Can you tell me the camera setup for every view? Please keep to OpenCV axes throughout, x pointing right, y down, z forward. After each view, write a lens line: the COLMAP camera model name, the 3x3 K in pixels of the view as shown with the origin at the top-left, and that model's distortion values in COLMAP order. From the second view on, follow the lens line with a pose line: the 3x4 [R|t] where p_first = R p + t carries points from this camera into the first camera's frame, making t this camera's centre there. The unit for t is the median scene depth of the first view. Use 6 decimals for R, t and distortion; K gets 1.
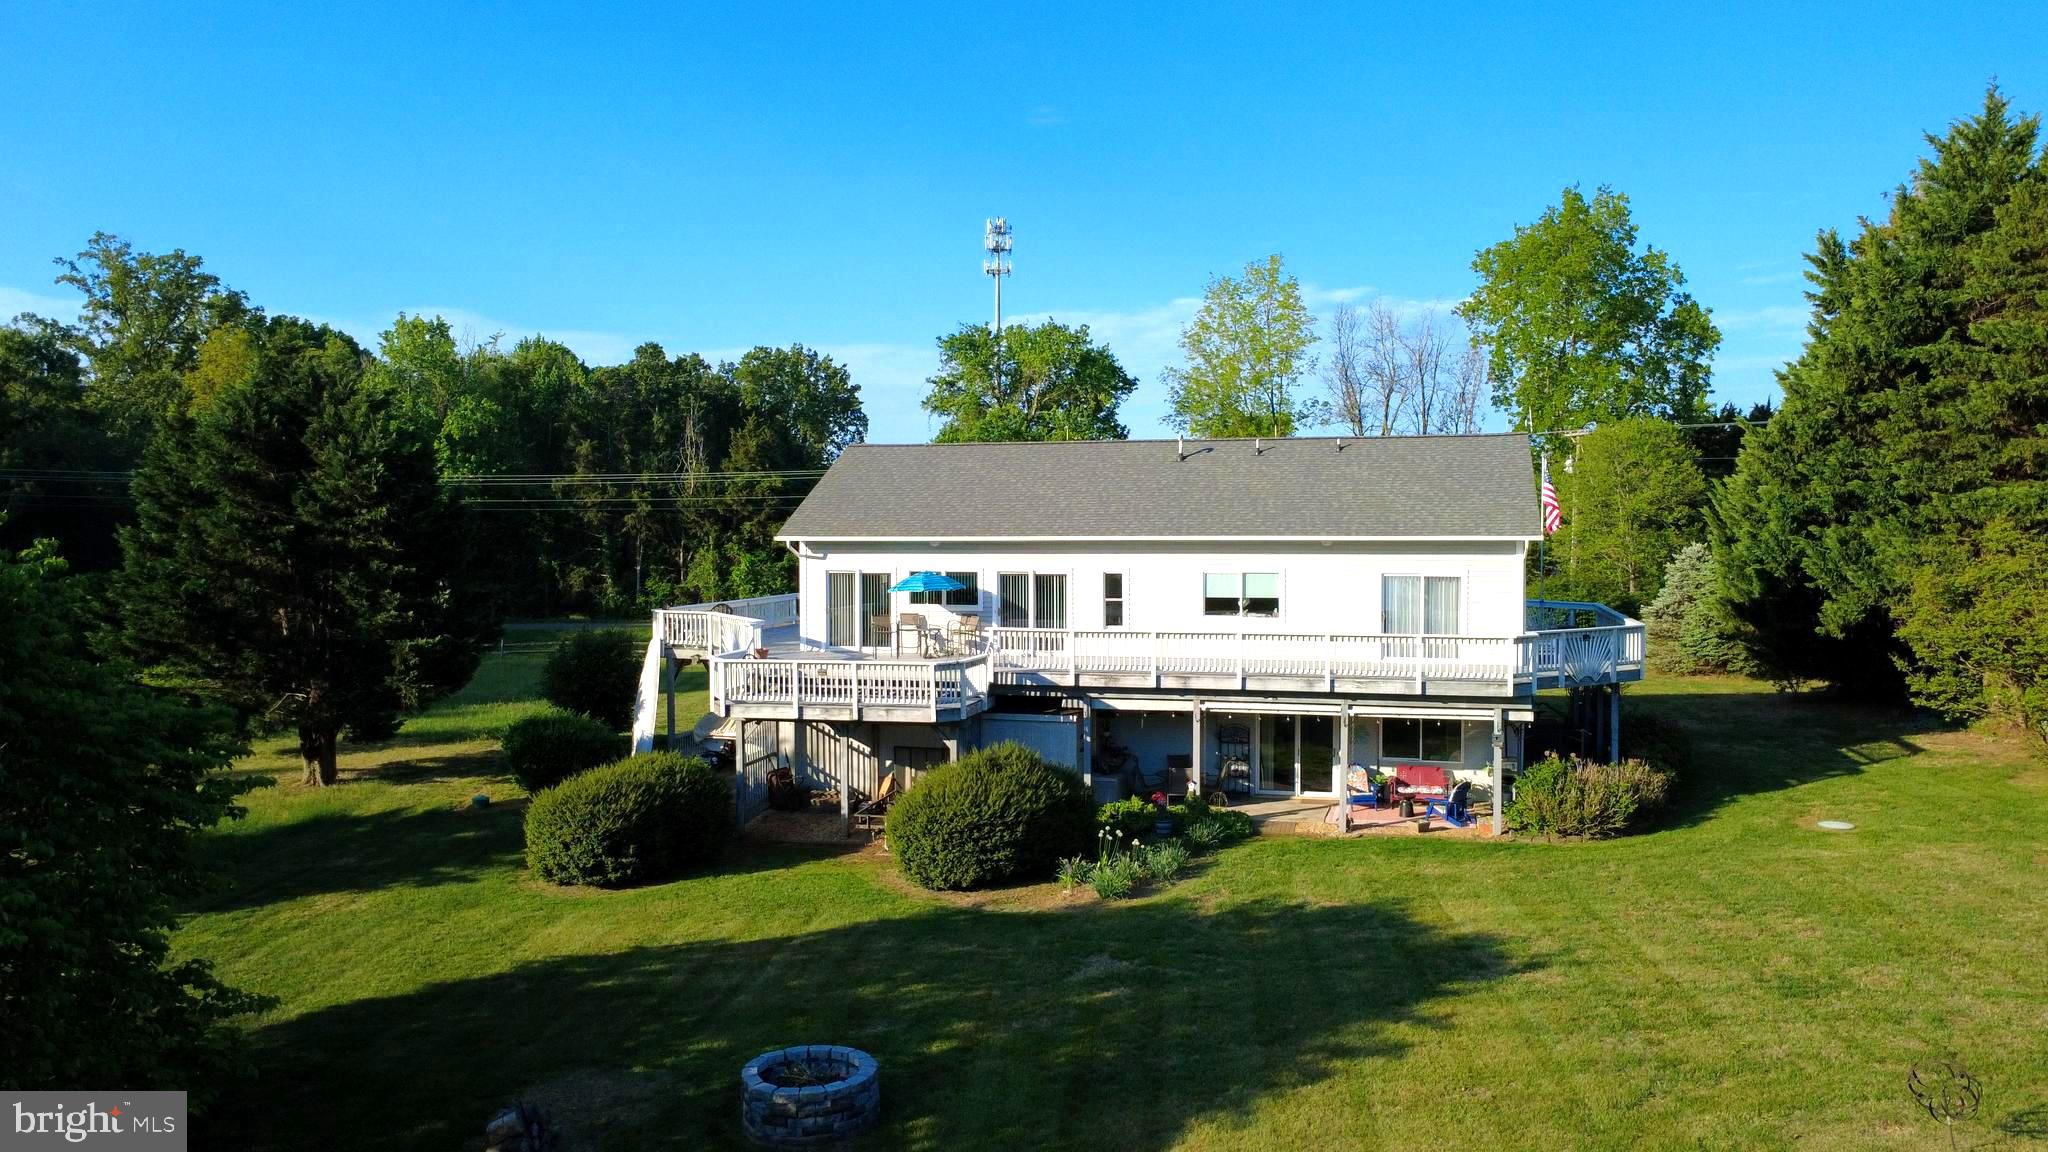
lens RADIAL K [[1491.8, 0, 1015.6], [0, 1491.8, 586.5], [0, 0, 1]] dist [0.005359, -0.000899]
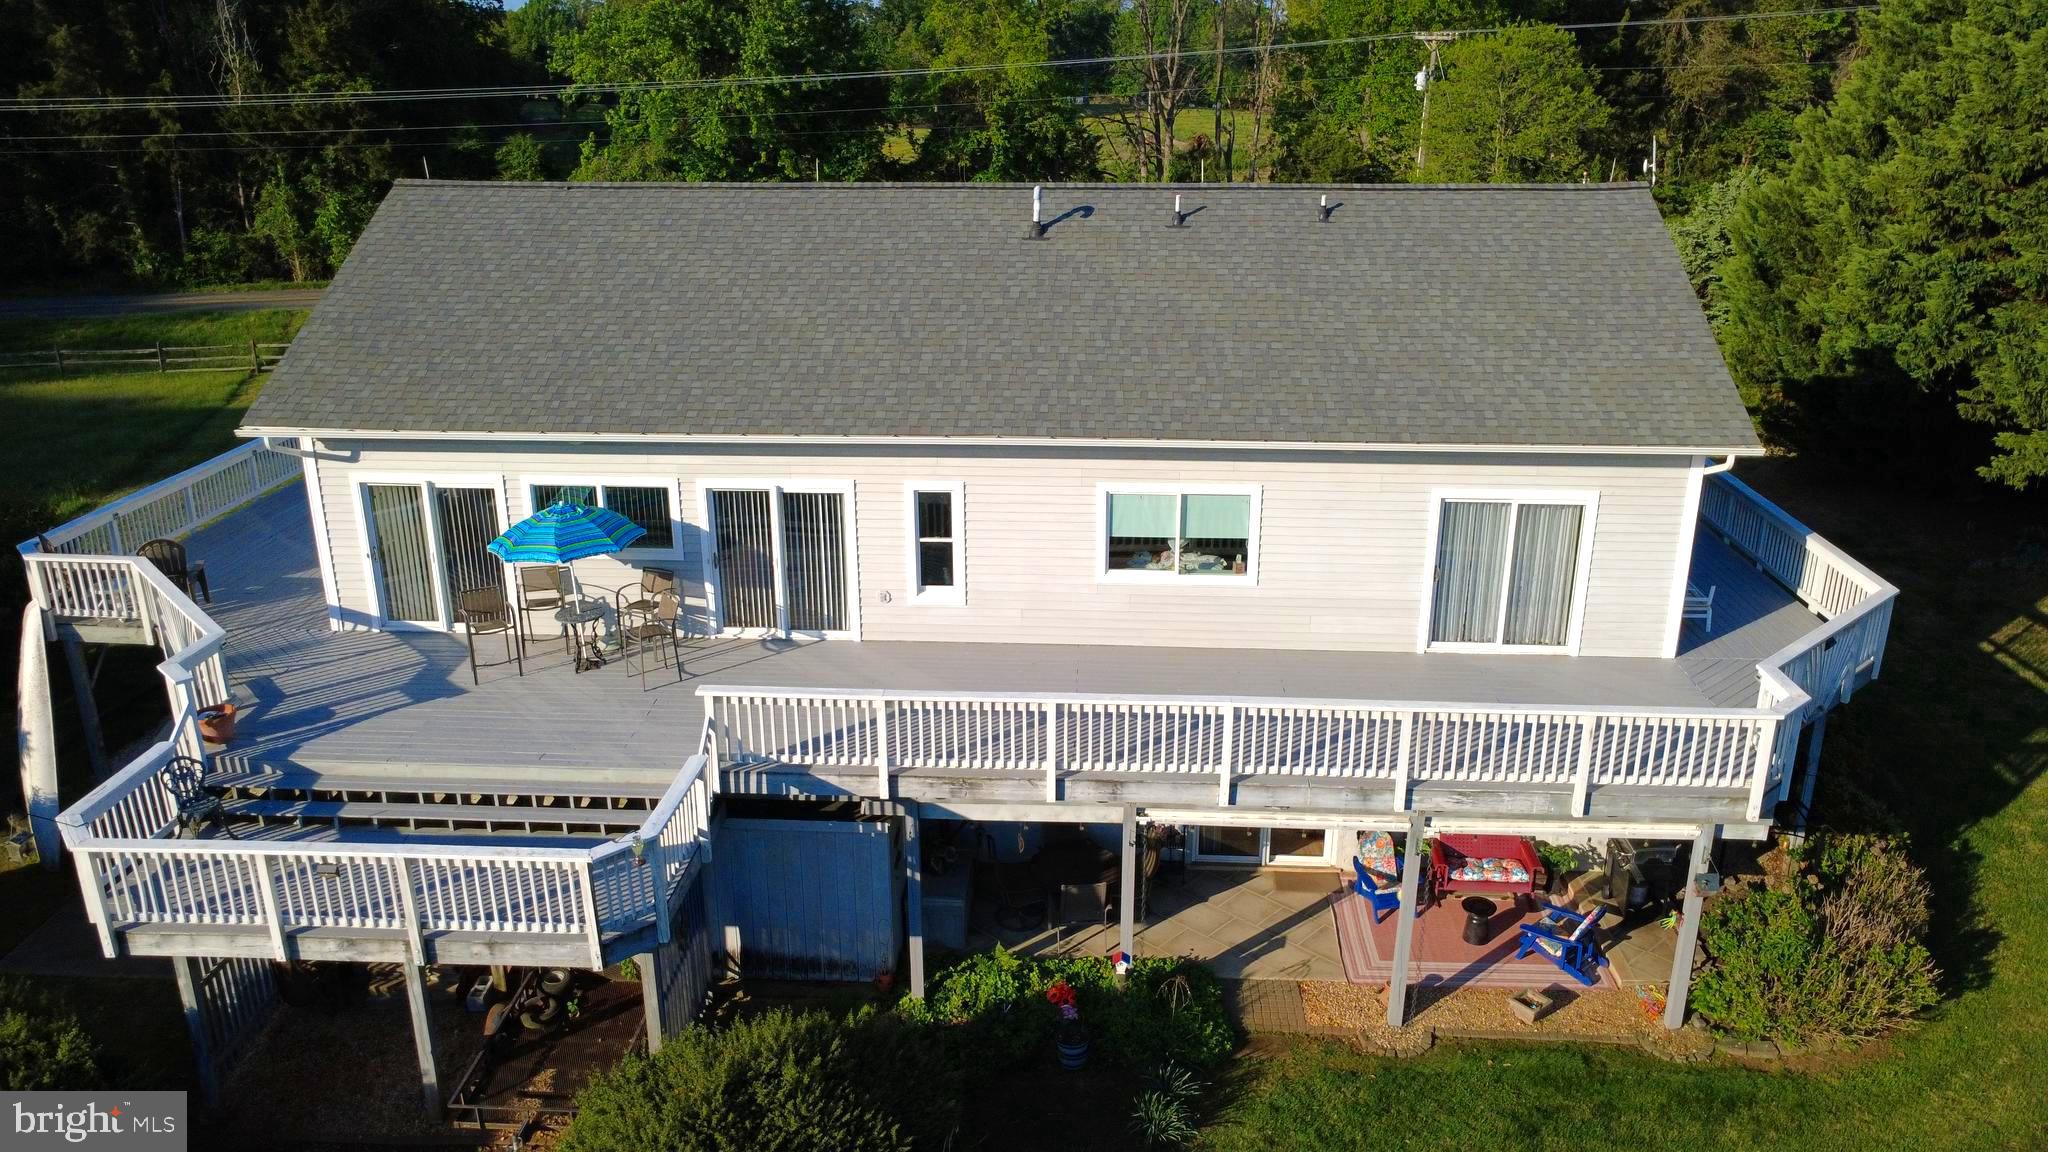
lens RADIAL K [[1491.8, 0, 1015.6], [0, 1491.8, 586.5], [0, 0, 1]] dist [0.005359, -0.000899]
pose [[0.980094, -0.066804, 0.186957, -0.006260], [0.008647, 0.955159, 0.295966, -0.128143], [-0.198345, -0.288458, 0.936724, 0.480562]]
